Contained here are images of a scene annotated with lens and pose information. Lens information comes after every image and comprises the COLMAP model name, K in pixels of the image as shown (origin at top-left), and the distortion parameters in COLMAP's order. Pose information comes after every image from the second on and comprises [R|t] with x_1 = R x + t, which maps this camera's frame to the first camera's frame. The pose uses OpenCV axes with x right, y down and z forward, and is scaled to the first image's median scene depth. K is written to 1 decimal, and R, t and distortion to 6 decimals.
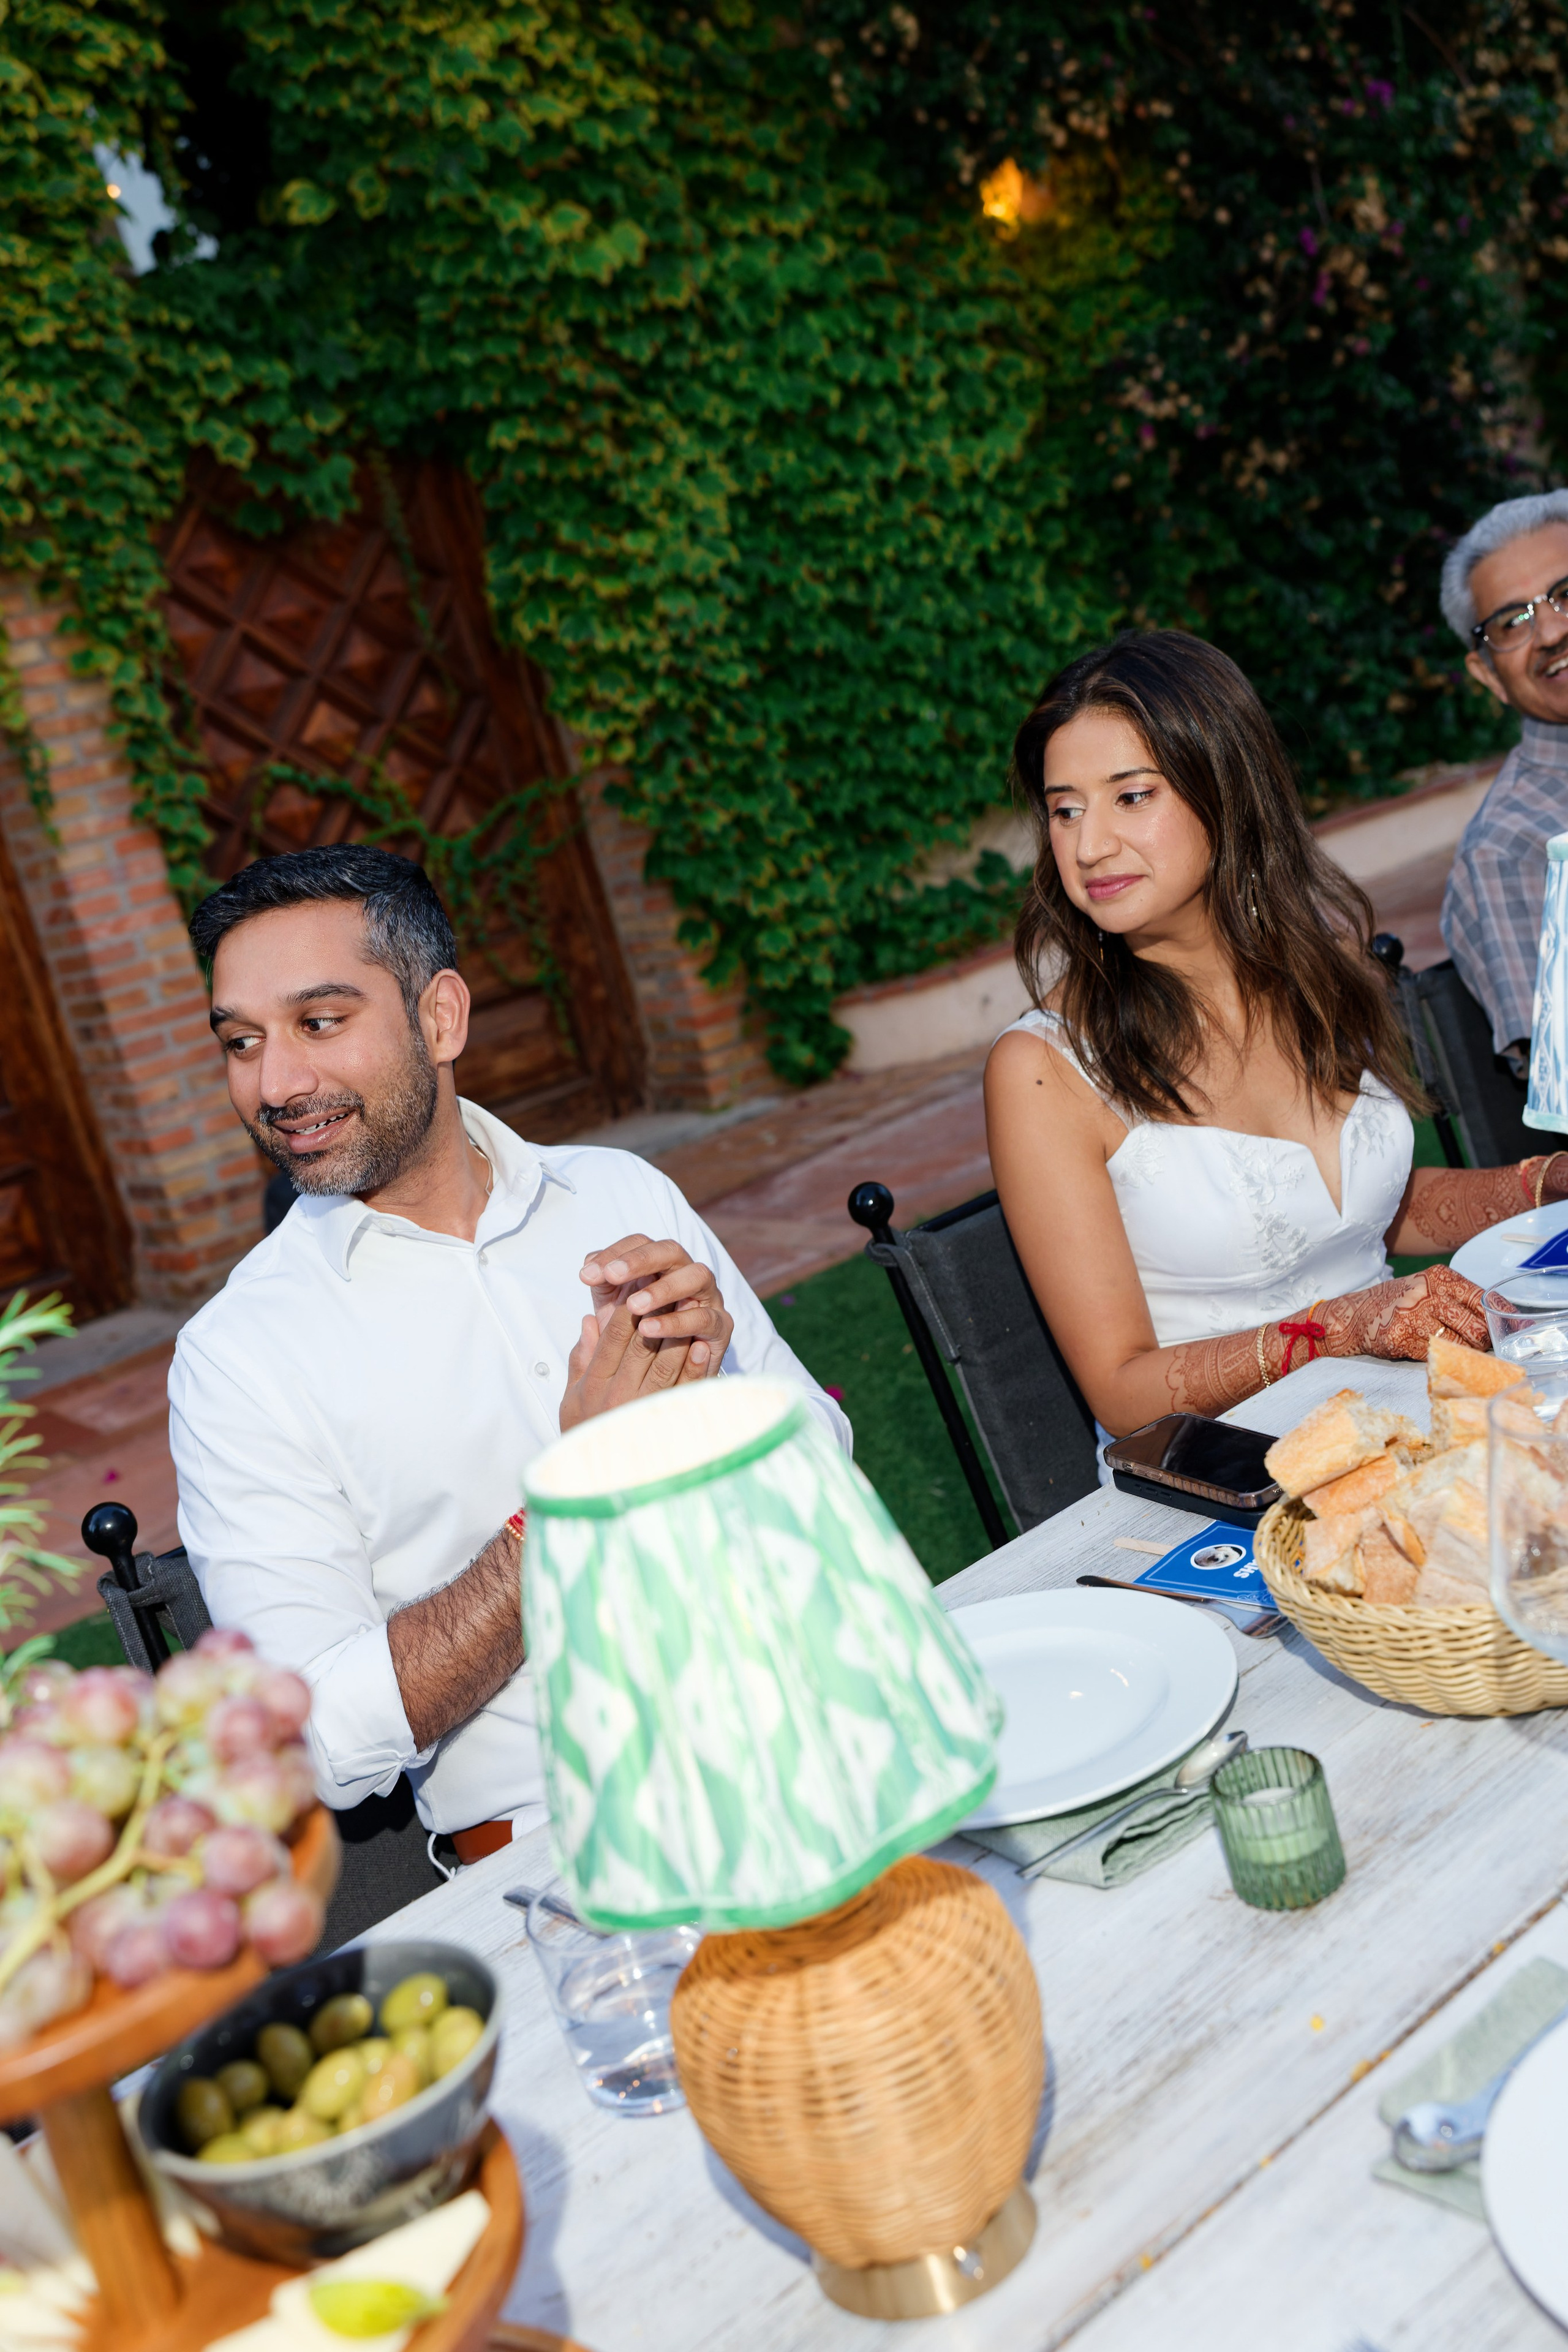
lens RADIAL K [[2389.9, 0, 763.0], [0, 2389.9, 1167.9], [0, 0, 1]] dist [0.038513, 0.000000]
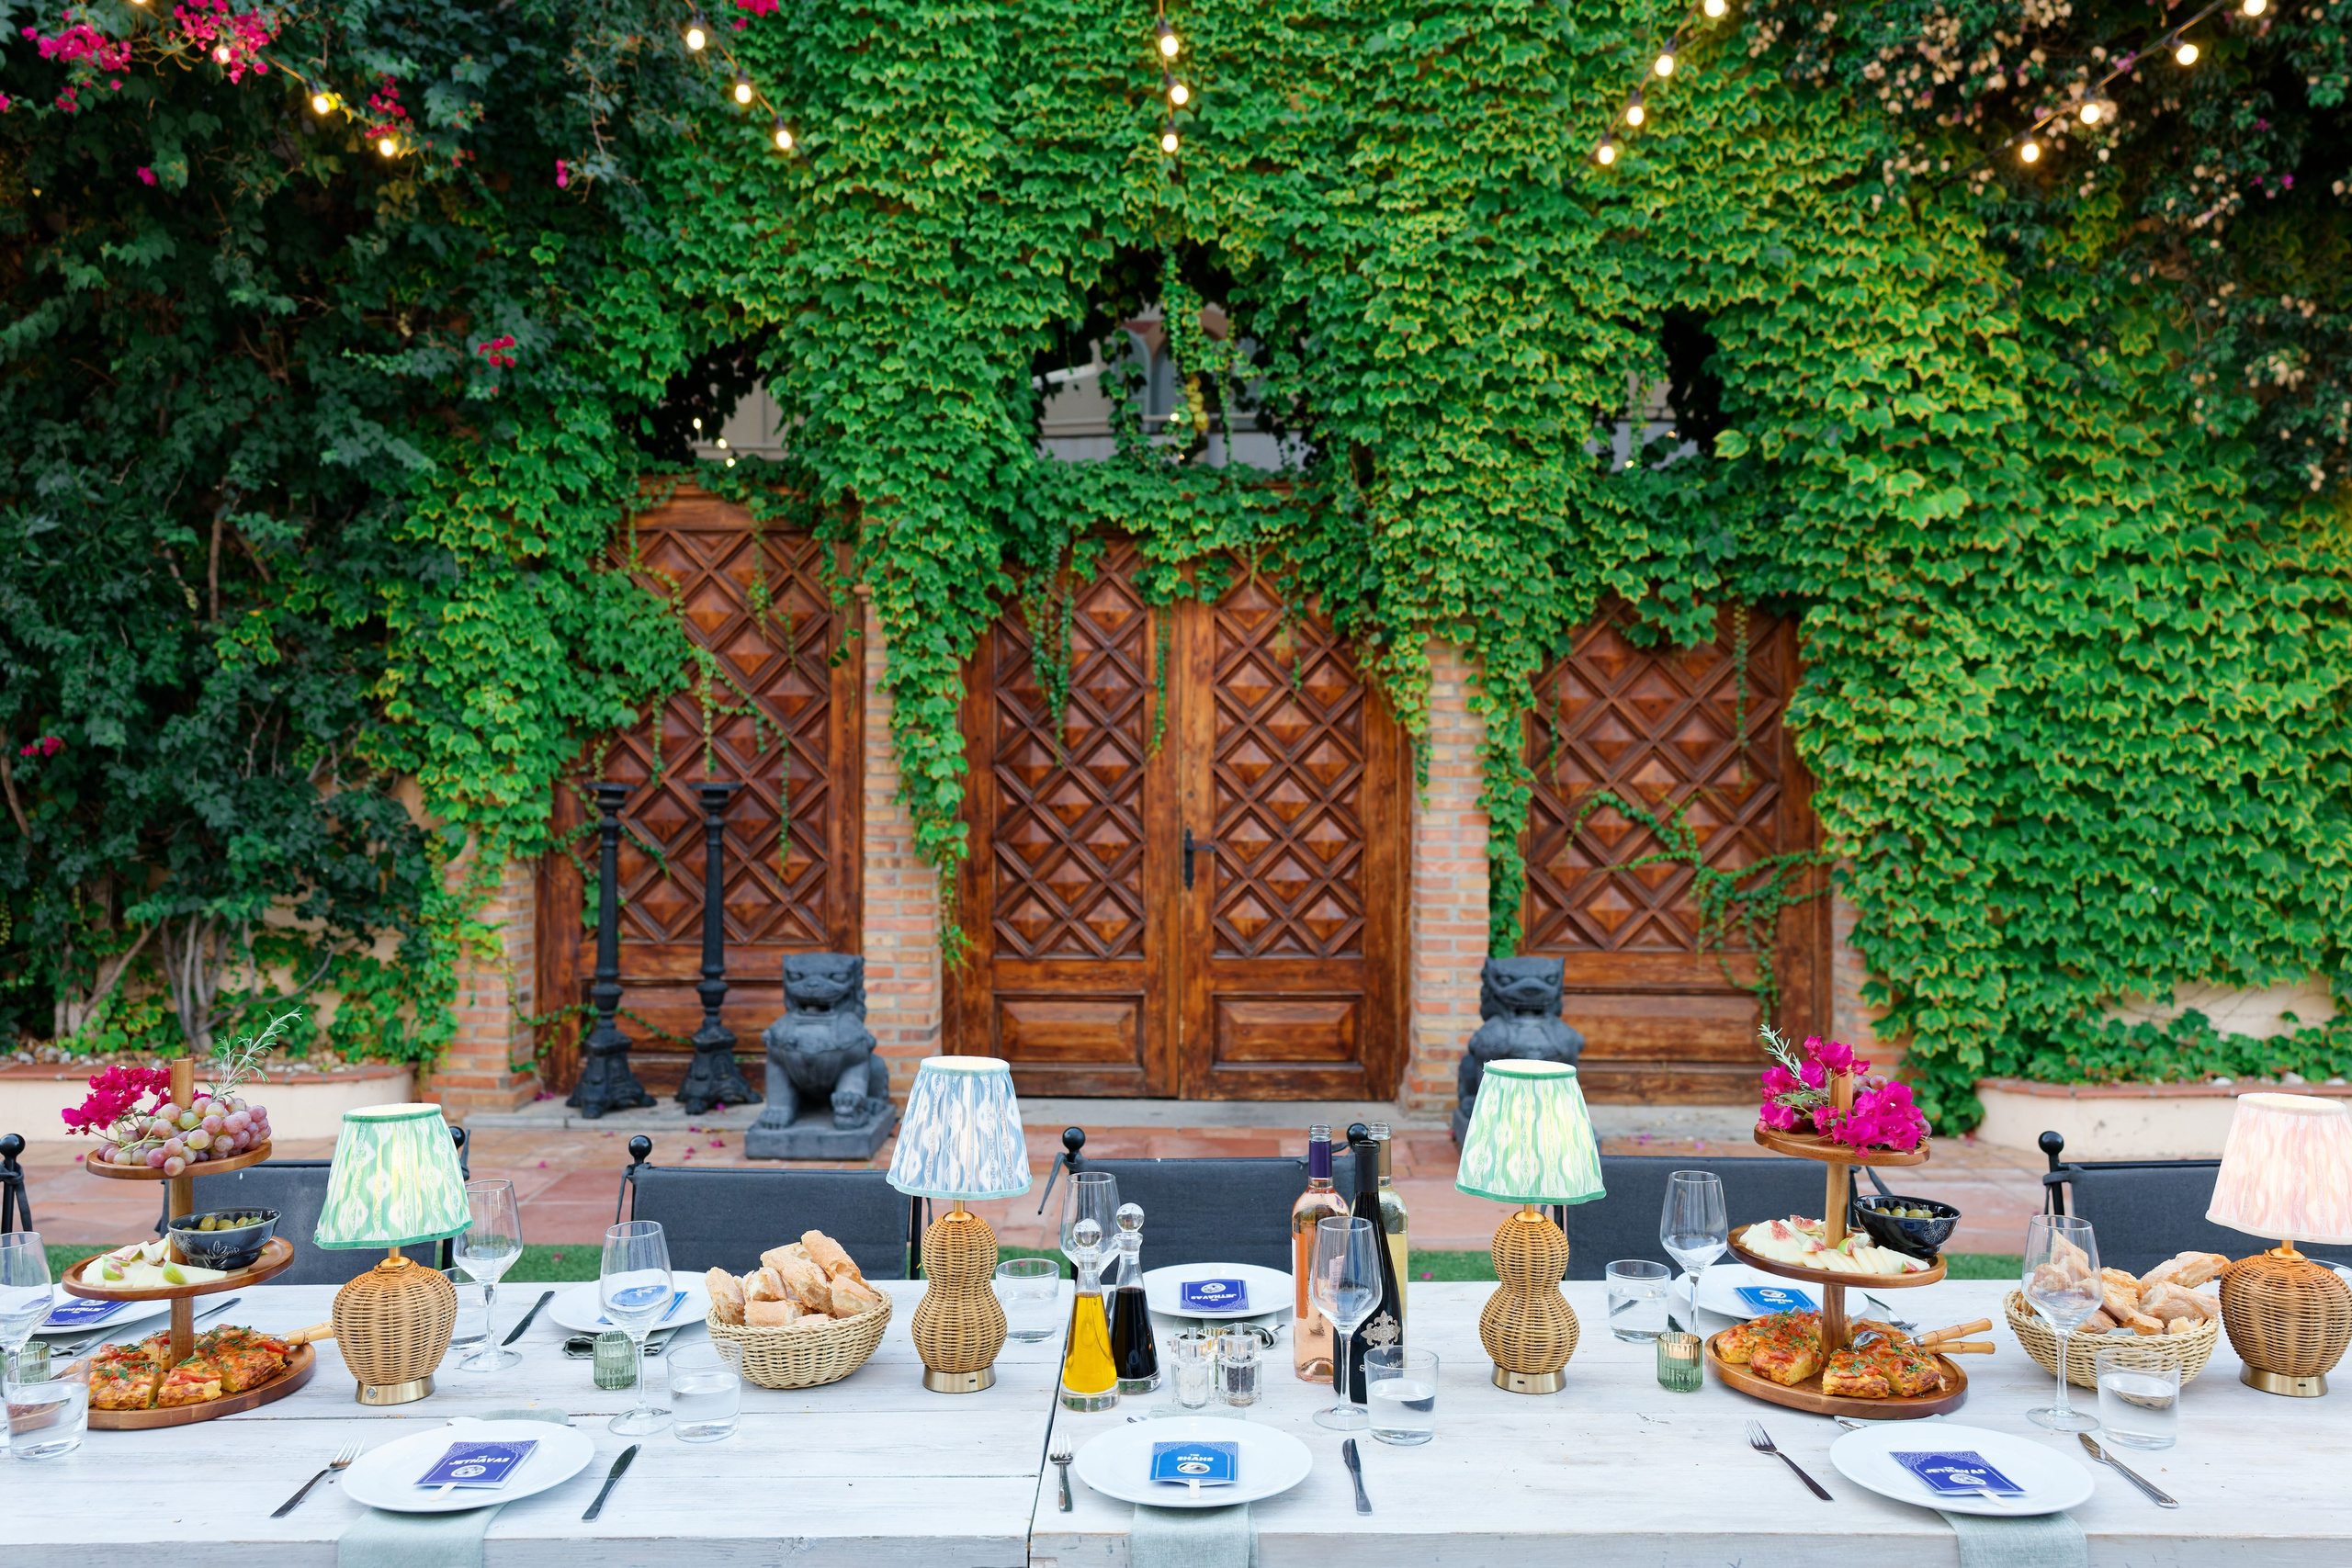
lens RADIAL K [[1858.4, 0, 1144.4], [0, 1858.4, 772.0], [0, 0, 1]] dist [0.012359, 0.008869]
pose [[0.750798, 0.255049, -0.609305, 0.290894], [-0.324779, 0.945780, -0.004305, -0.085941], [0.575171, 0.201122, 0.792924, -0.081191]]
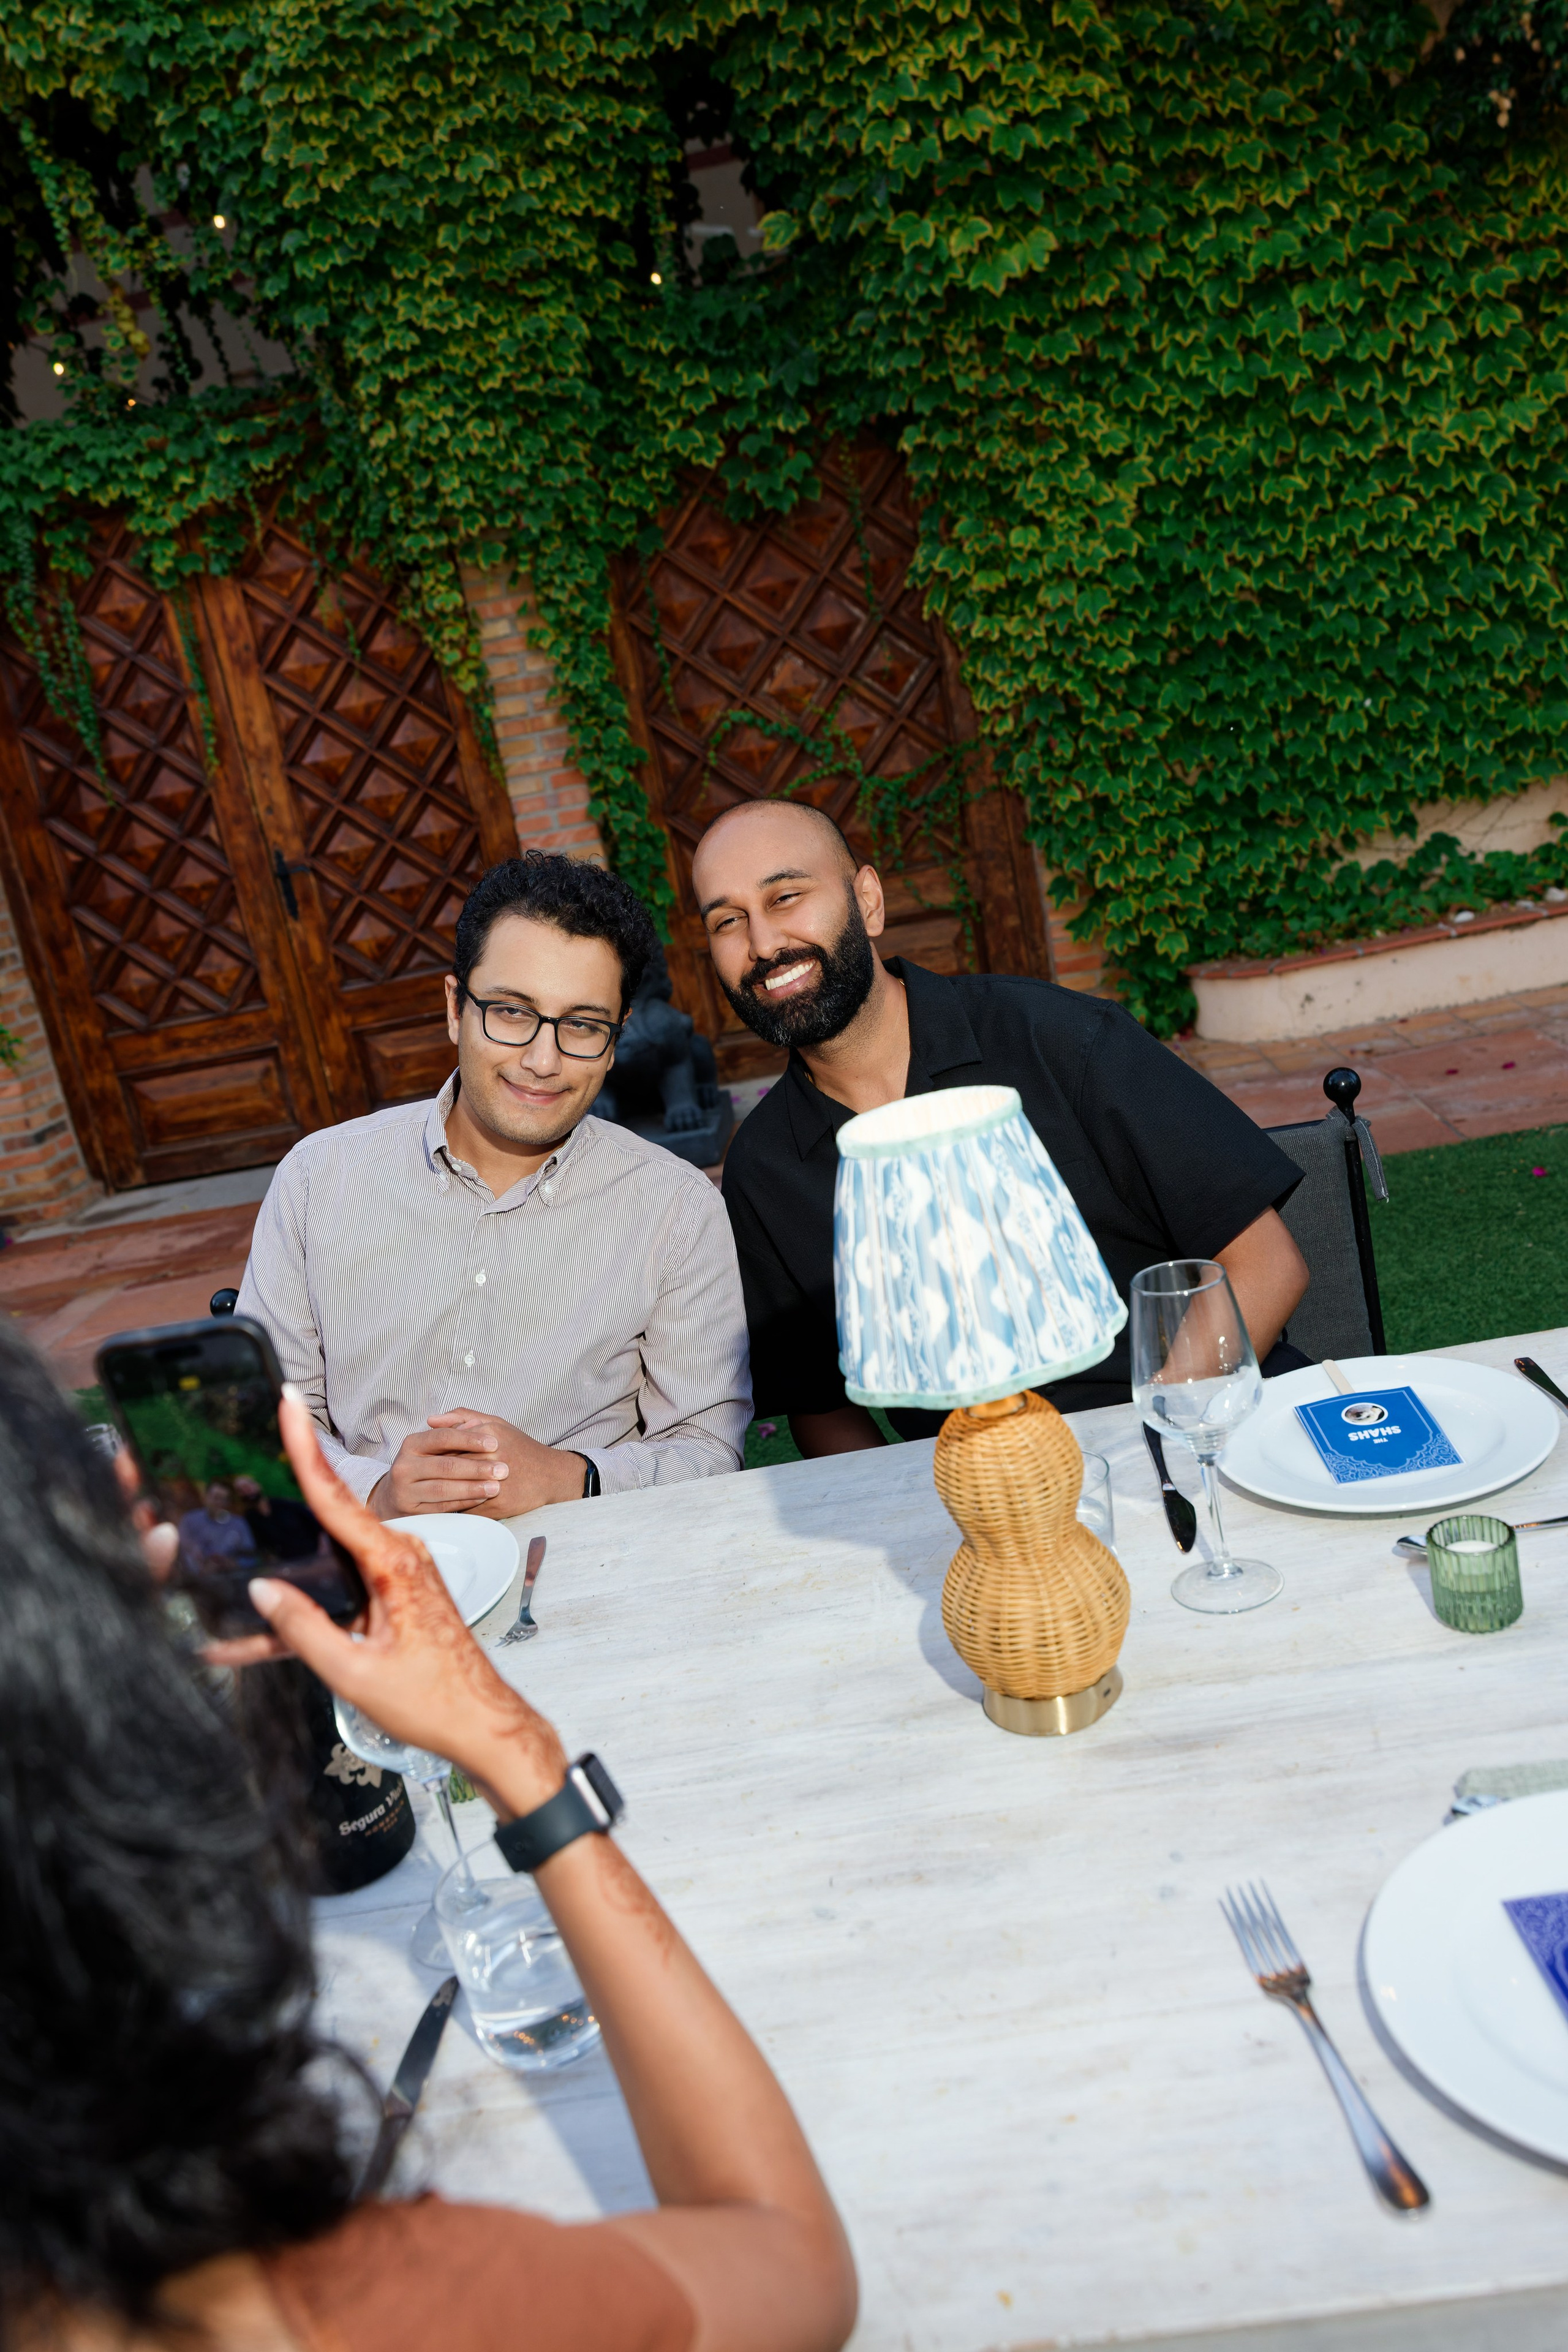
lens RADIAL K [[1771.1, 0, 768.6], [0, 1771.1, 1151.3], [0, 0, 1]] dist [0.012596, 0.007021]
pose [[0.777253, 0.253596, -0.575819, 0.412738], [-0.132592, 0.960643, 0.244100, -0.181888], [0.615059, -0.113378, 0.780287, 0.275282]]
